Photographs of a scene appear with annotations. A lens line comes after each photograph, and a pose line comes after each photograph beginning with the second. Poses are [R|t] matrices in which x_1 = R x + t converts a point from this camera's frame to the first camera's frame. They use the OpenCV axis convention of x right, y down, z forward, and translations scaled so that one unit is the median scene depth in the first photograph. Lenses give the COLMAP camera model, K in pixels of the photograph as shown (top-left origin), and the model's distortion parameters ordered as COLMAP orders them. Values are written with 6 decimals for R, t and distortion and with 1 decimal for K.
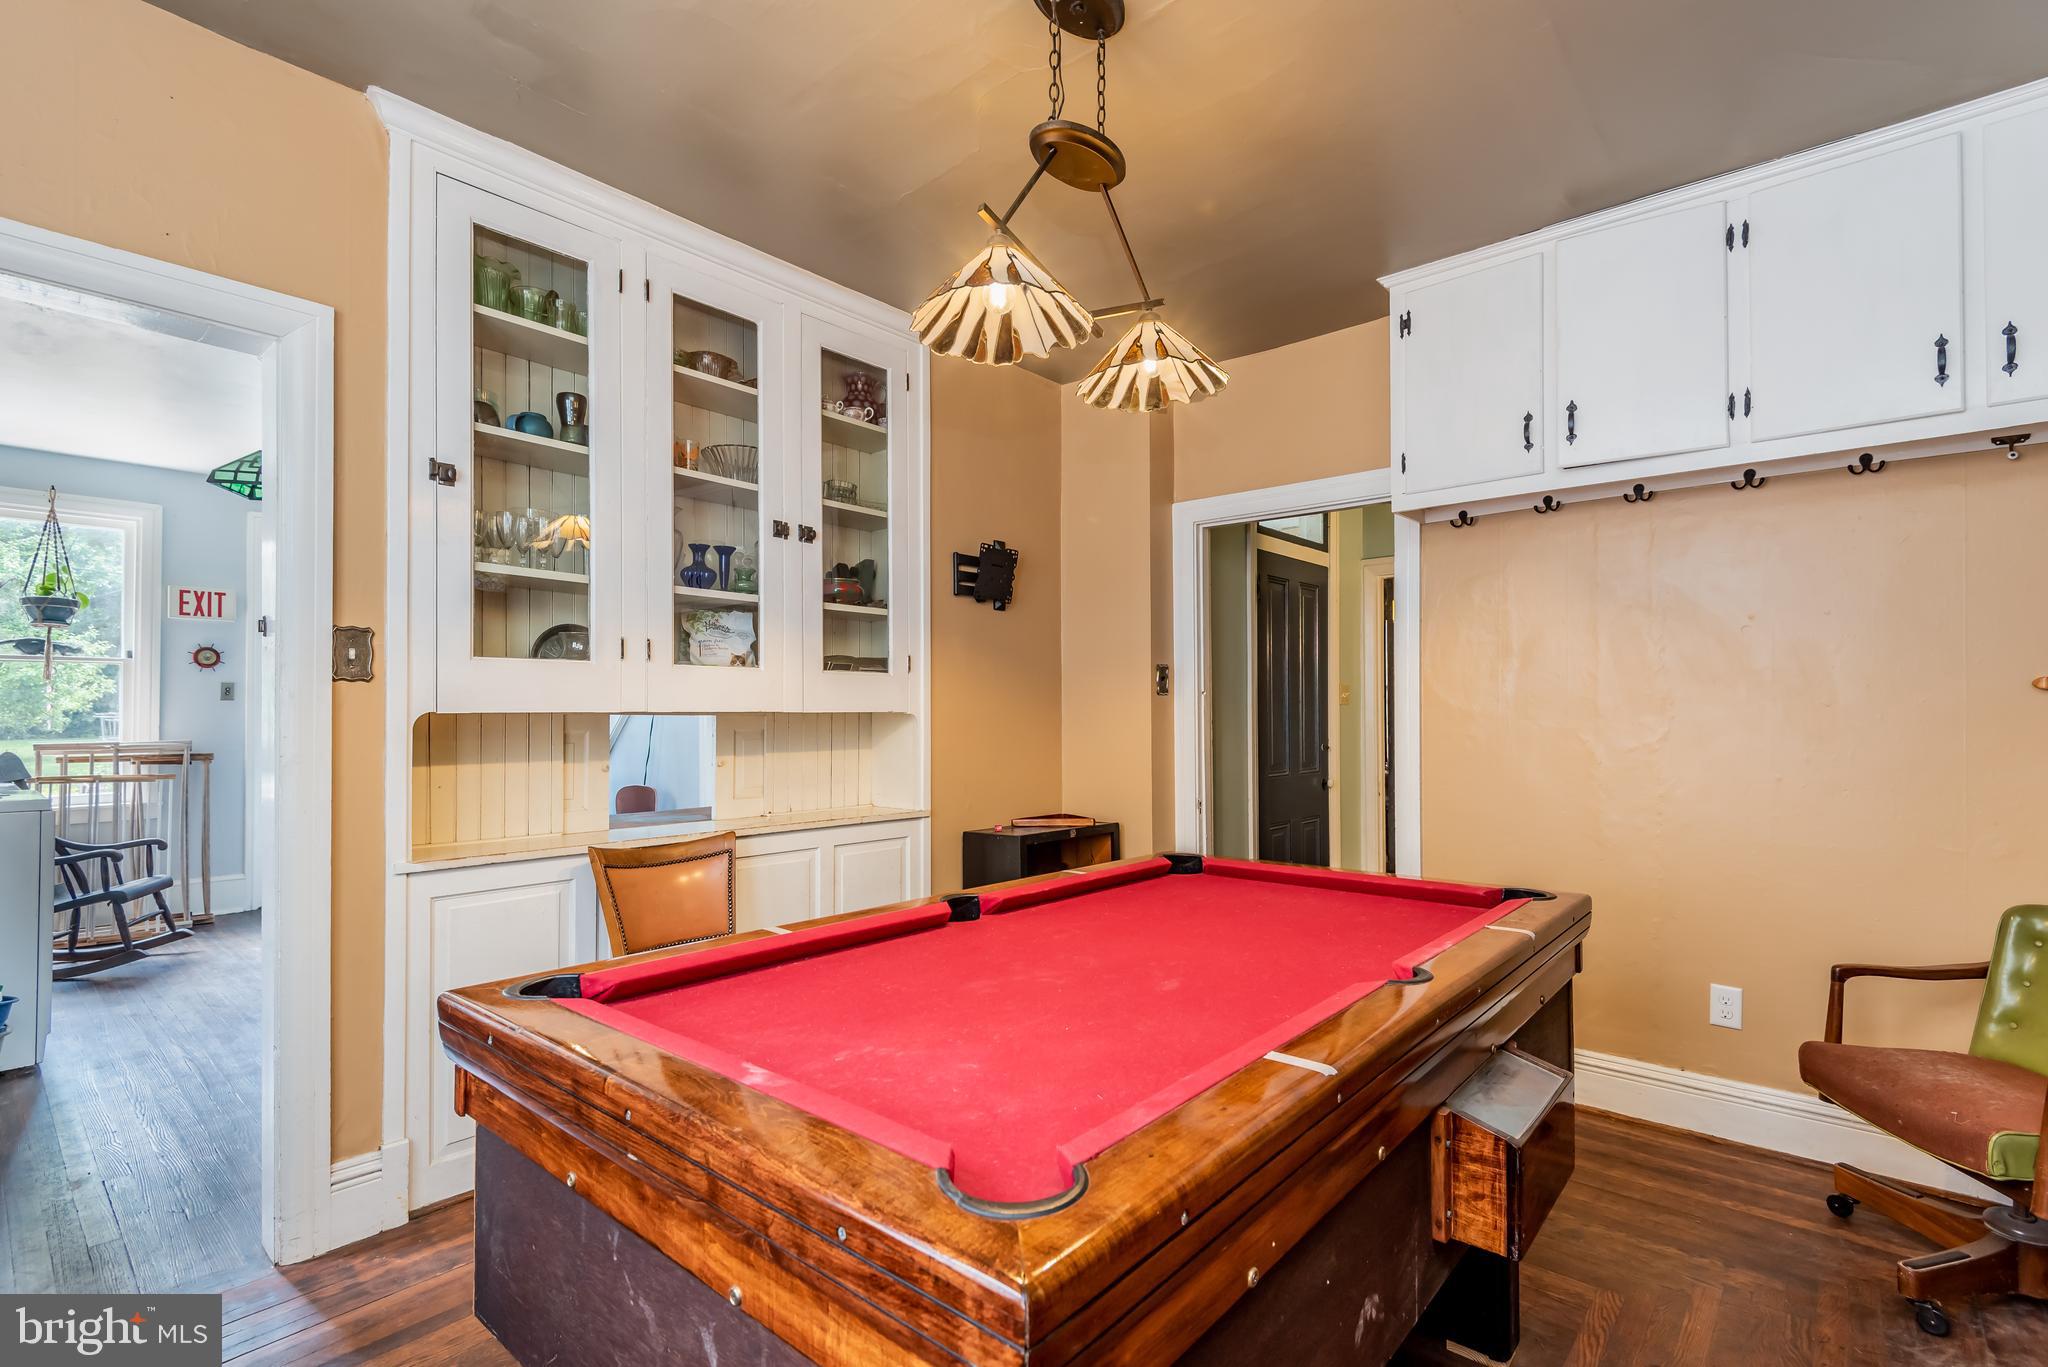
lens RADIAL K [[948.7, 0, 1025.1], [0, 948.7, 697.5], [0, 0, 1]] dist [0.008115, -0.003953]
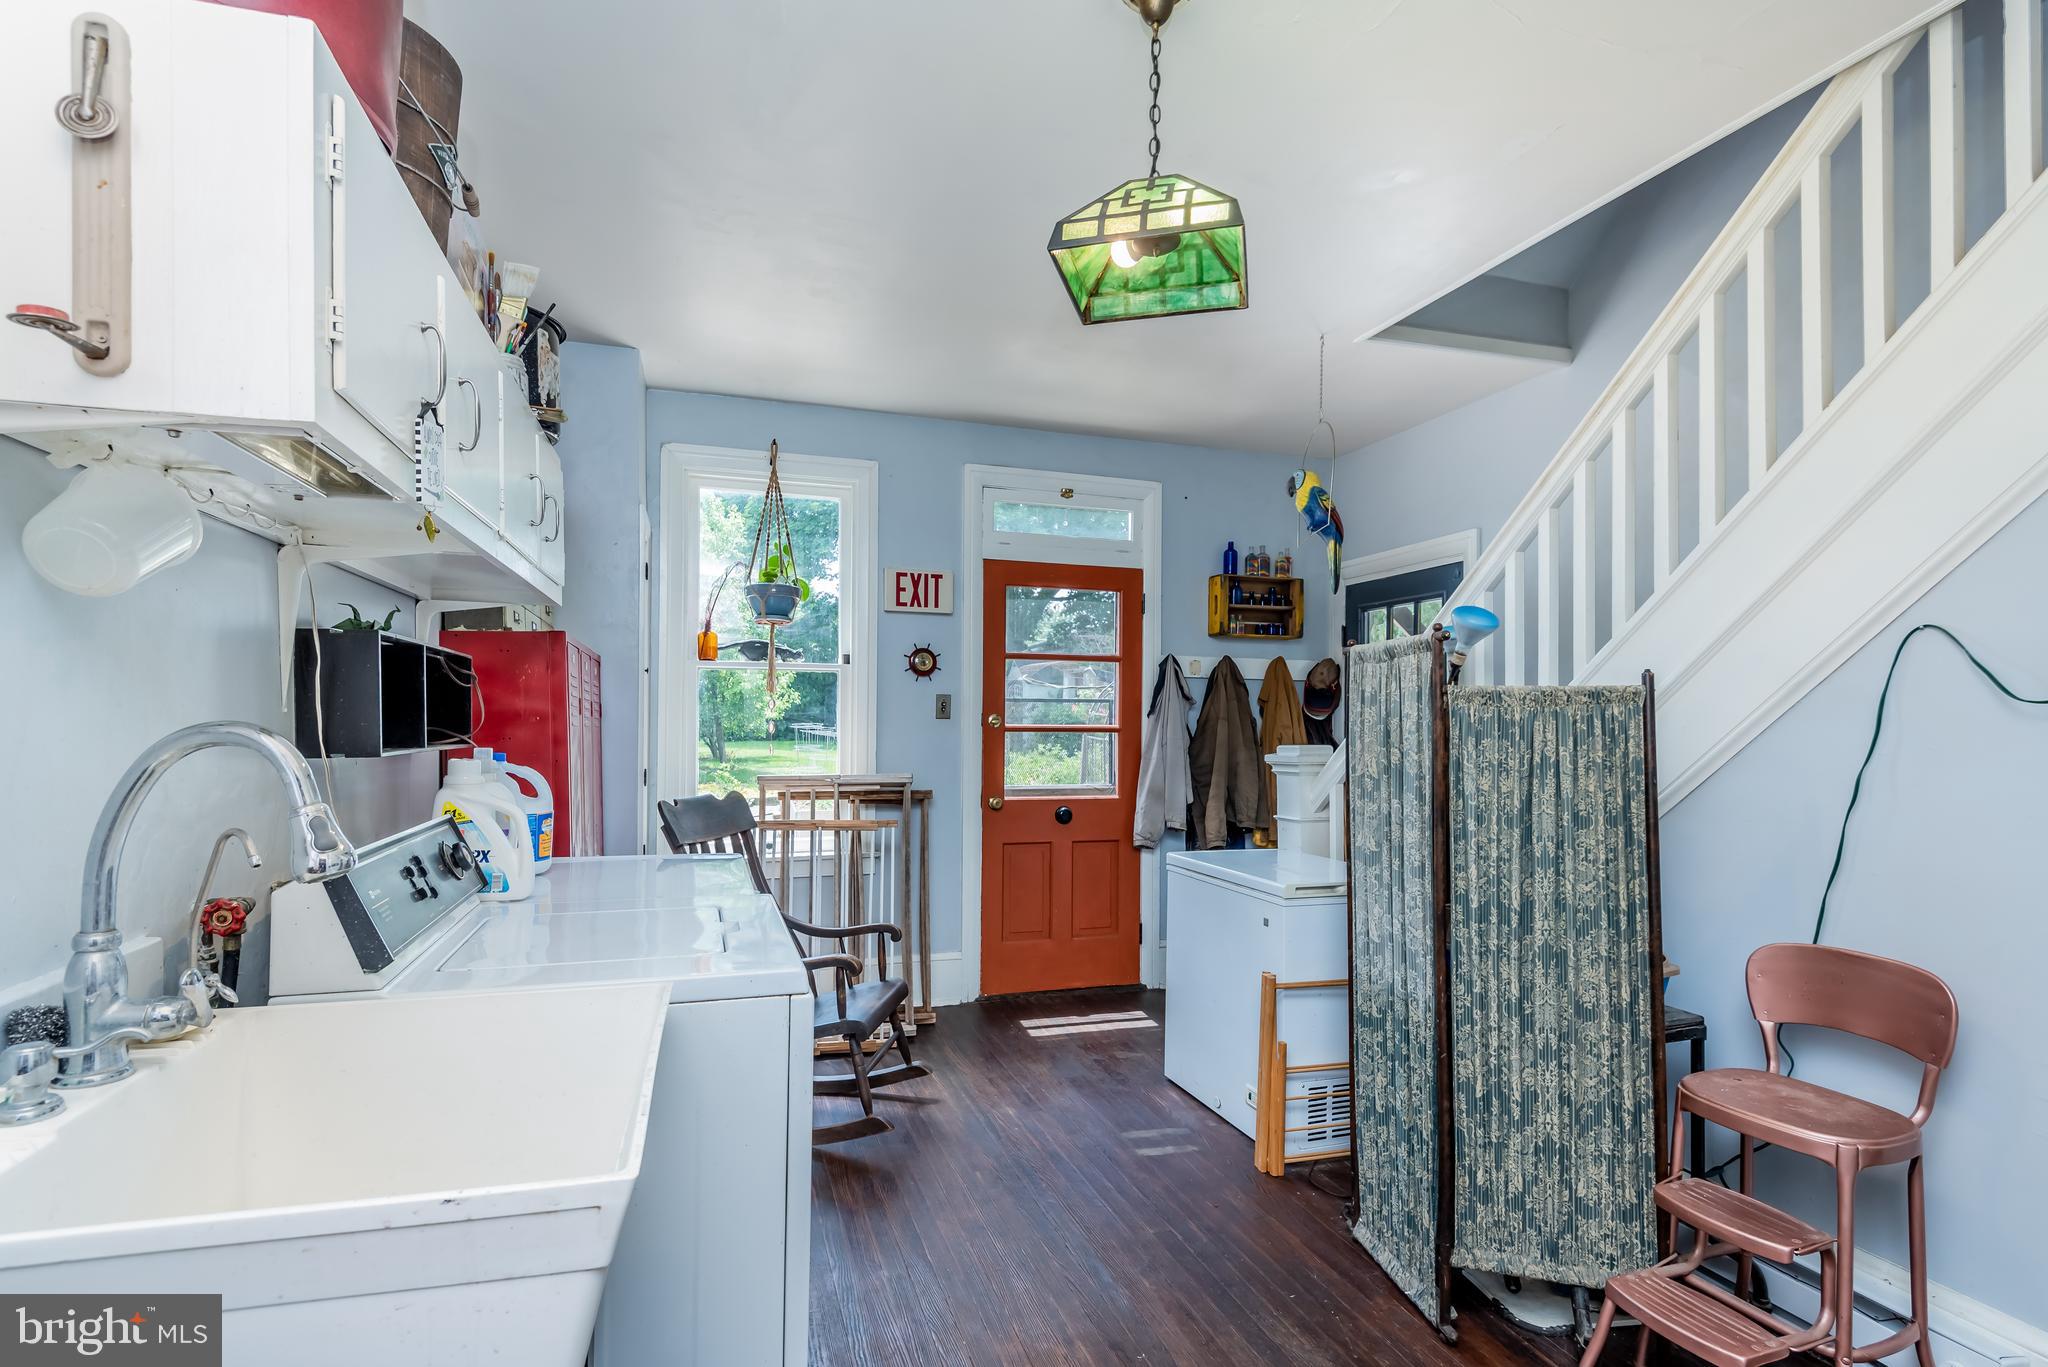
lens RADIAL K [[948.7, 0, 1028.5], [0, 948.7, 701.3], [0, 0, 1]] dist [0.008115, -0.003953]
pose [[0.868305, -0.004629, -0.496009, -0.459557], [0.003313, 0.999988, -0.003534, -0.008990], [0.496019, 0.001425, 0.868310, 0.432617]]
